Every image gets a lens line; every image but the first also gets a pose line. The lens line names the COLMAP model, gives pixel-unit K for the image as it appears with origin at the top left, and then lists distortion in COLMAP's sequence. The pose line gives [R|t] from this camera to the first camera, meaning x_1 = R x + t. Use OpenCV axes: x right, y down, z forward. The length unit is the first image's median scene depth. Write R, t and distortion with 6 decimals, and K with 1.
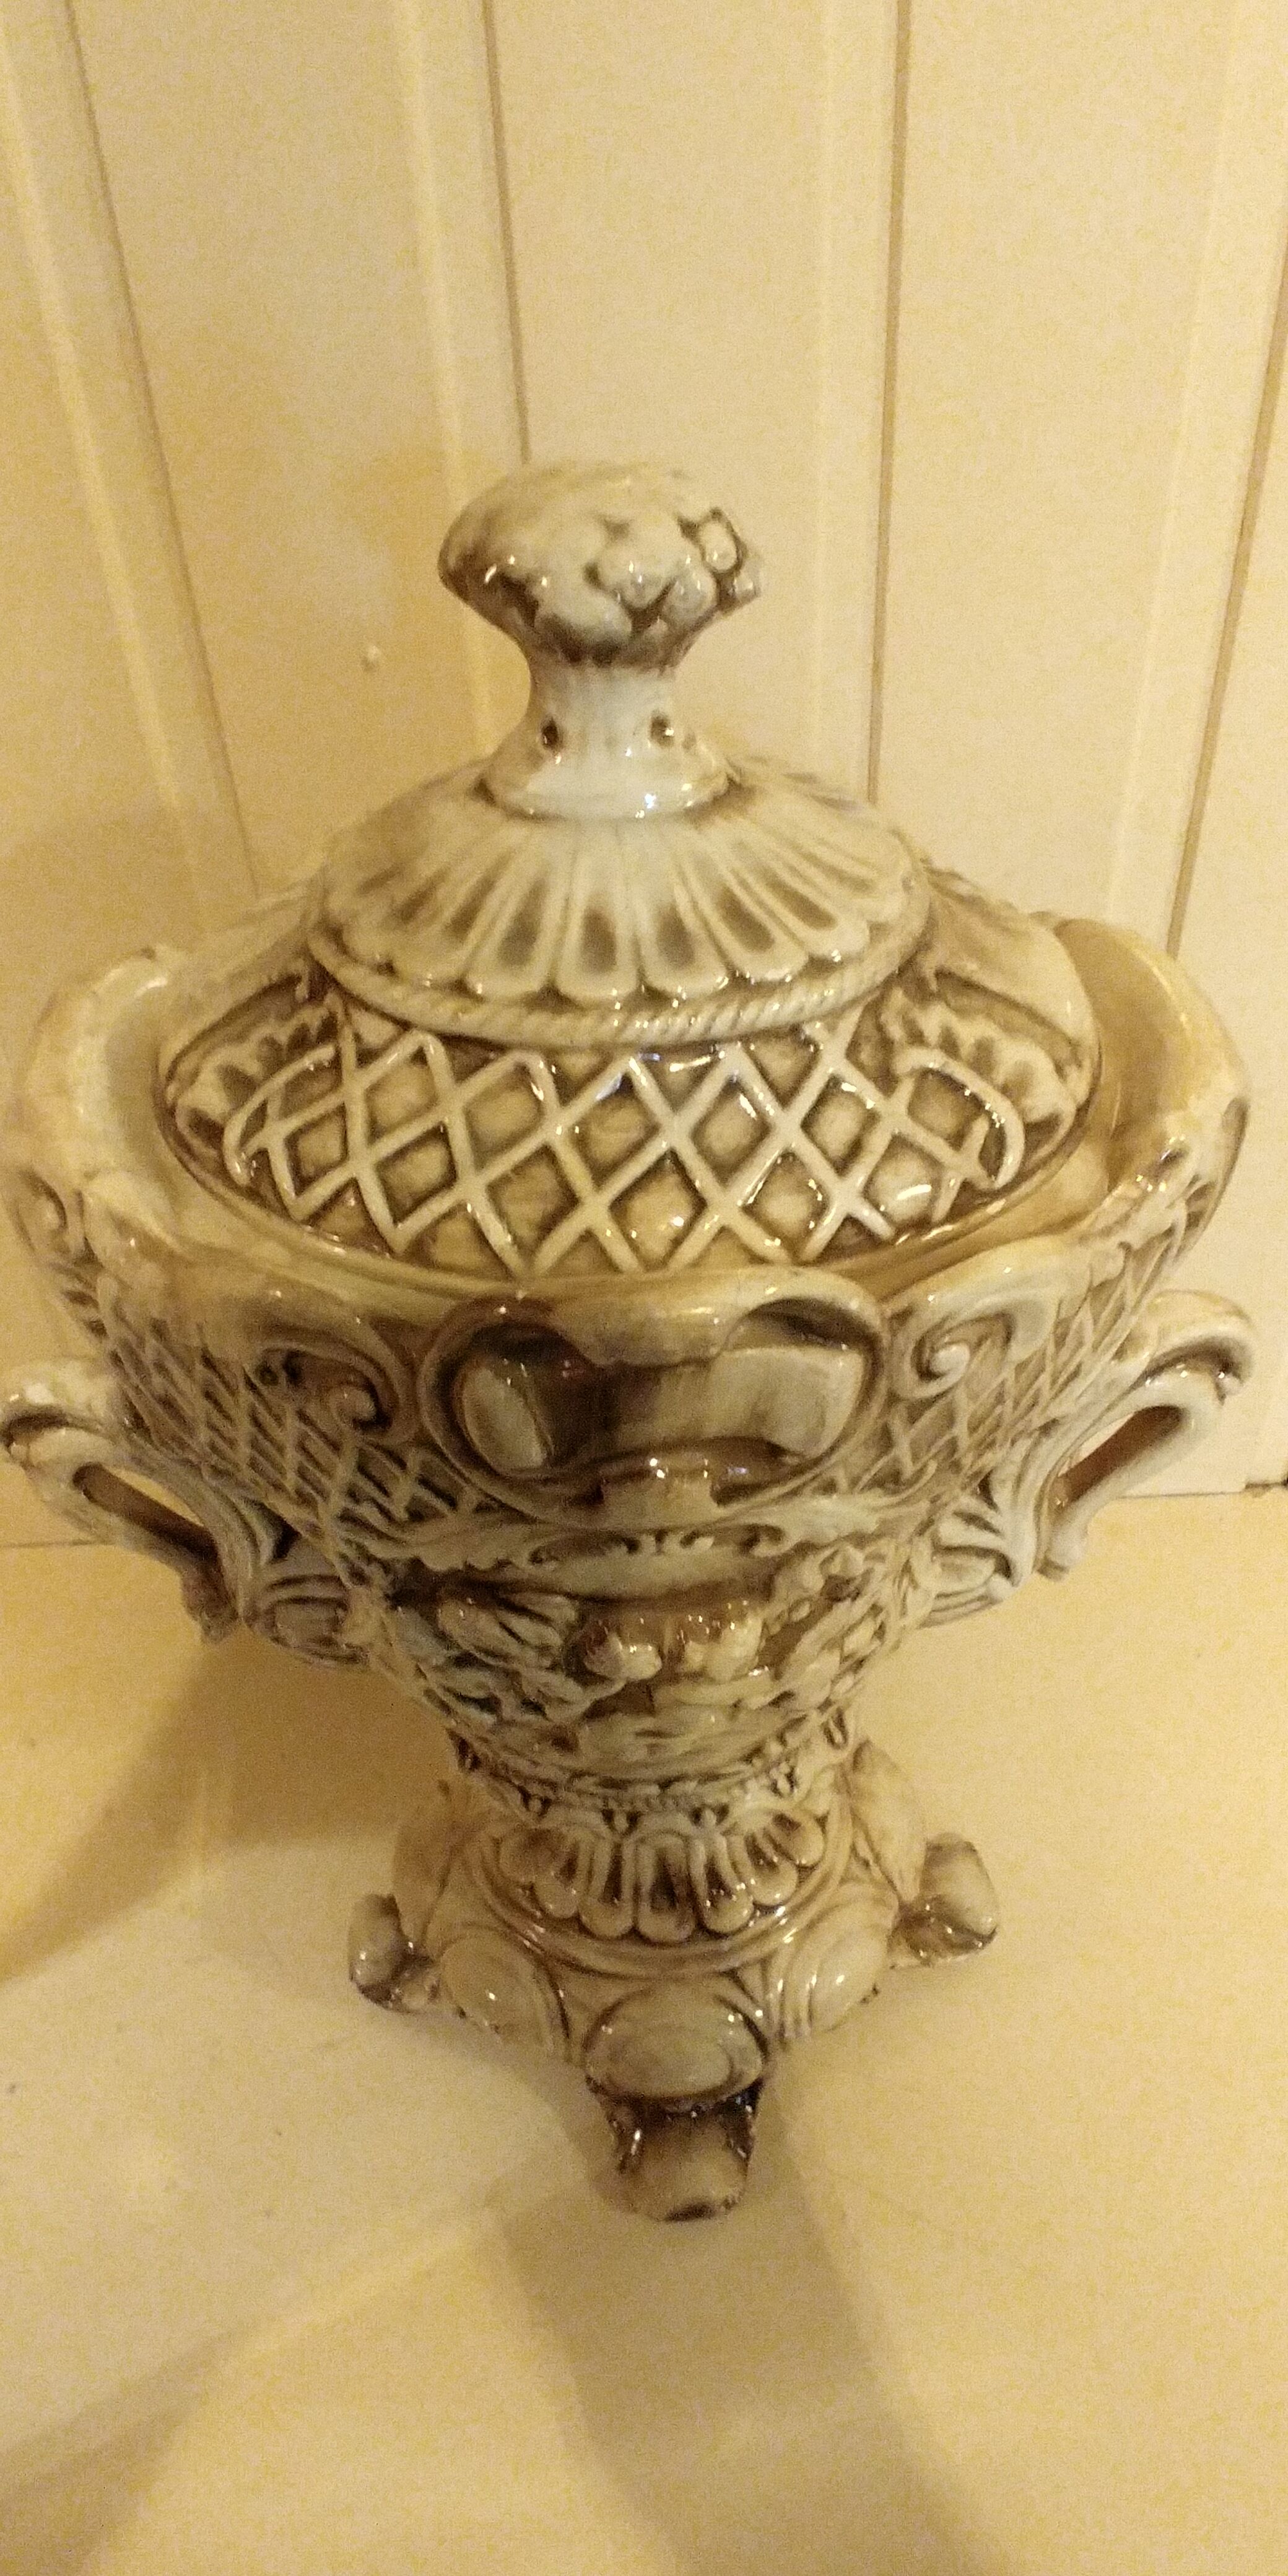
lens RADIAL K [[1688.1, 0, 644.0], [0, 1688.1, 1288.0], [0, 0, 1]] dist [-0.050986, 0.000248]
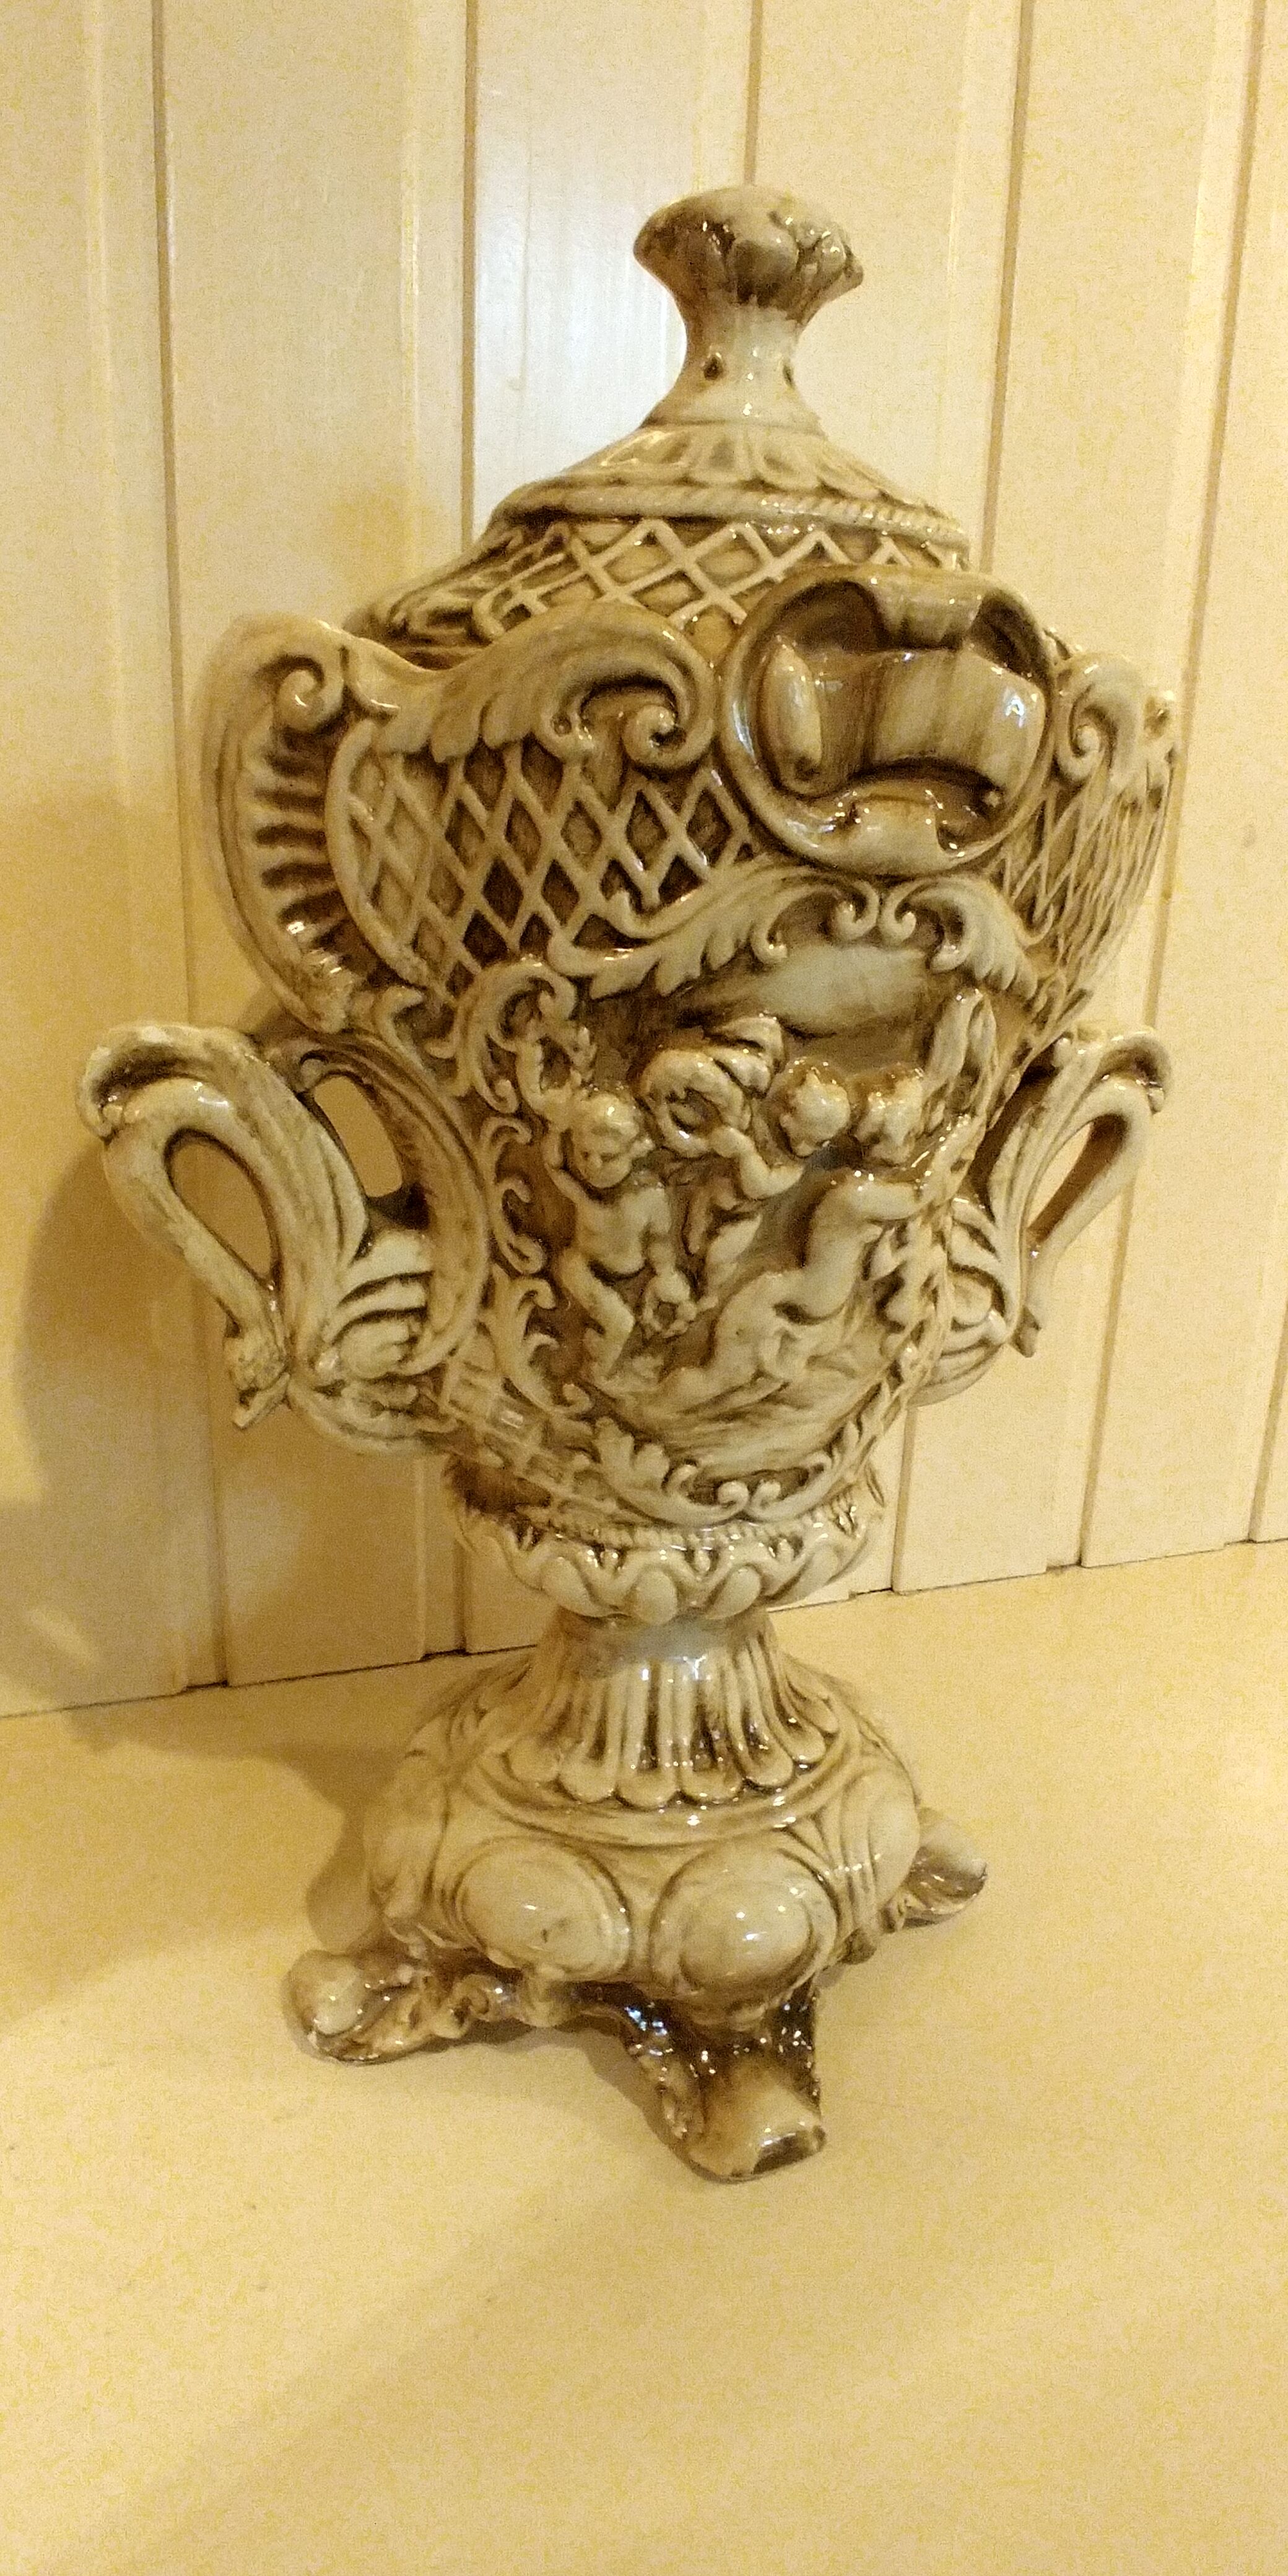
lens RADIAL K [[1688.1, 0, 644.0], [0, 1688.1, 1288.0], [0, 0, 1]] dist [-0.050986, 0.000248]
pose [[0.952631, -0.017152, 0.303646, -0.356467], [0.142236, 0.907618, -0.394967, 0.584638], [-0.268820, 0.419447, 0.867064, 0.105983]]
